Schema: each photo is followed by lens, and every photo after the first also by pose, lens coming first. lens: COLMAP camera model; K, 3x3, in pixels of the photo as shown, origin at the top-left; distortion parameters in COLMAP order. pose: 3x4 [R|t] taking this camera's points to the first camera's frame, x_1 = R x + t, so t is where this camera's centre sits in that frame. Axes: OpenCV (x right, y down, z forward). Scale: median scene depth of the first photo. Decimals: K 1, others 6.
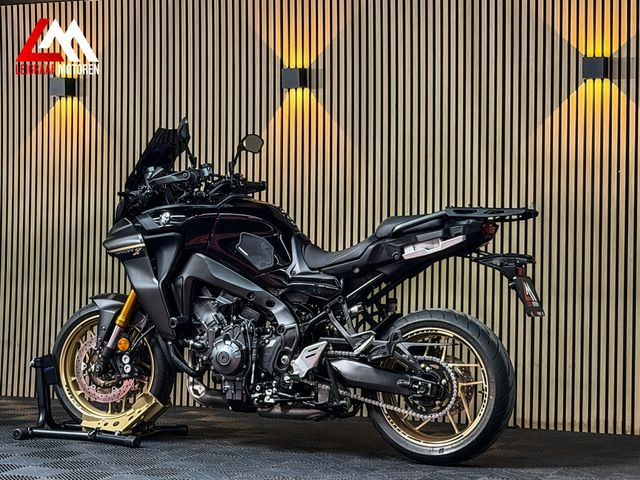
lens RADIAL K [[1443.7, 0, 313.8], [0, 1443.7, 238.8], [0, 0, 1]] dist [0.130592, 0.000000]
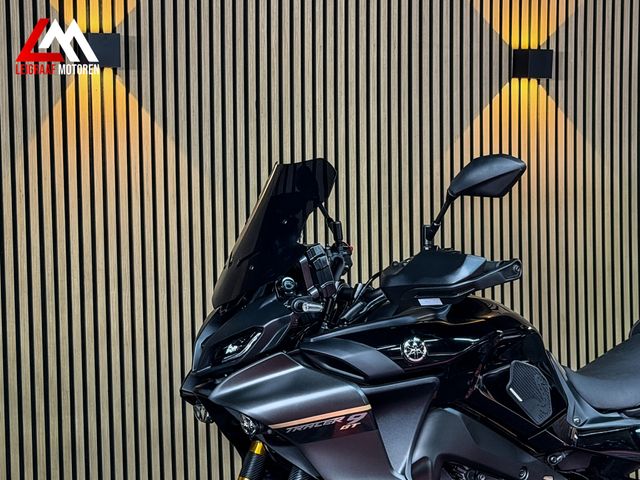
lens RADIAL K [[1443.7, 0, 319.2], [0, 1443.7, 222.4], [0, 0, 1]] dist [0.130592, 0.000000]
pose [[0.630783, -0.048468, 0.774444, -0.515635], [0.022856, 0.998775, 0.043892, -0.082096], [-0.775623, -0.009986, 0.631118, 0.705404]]
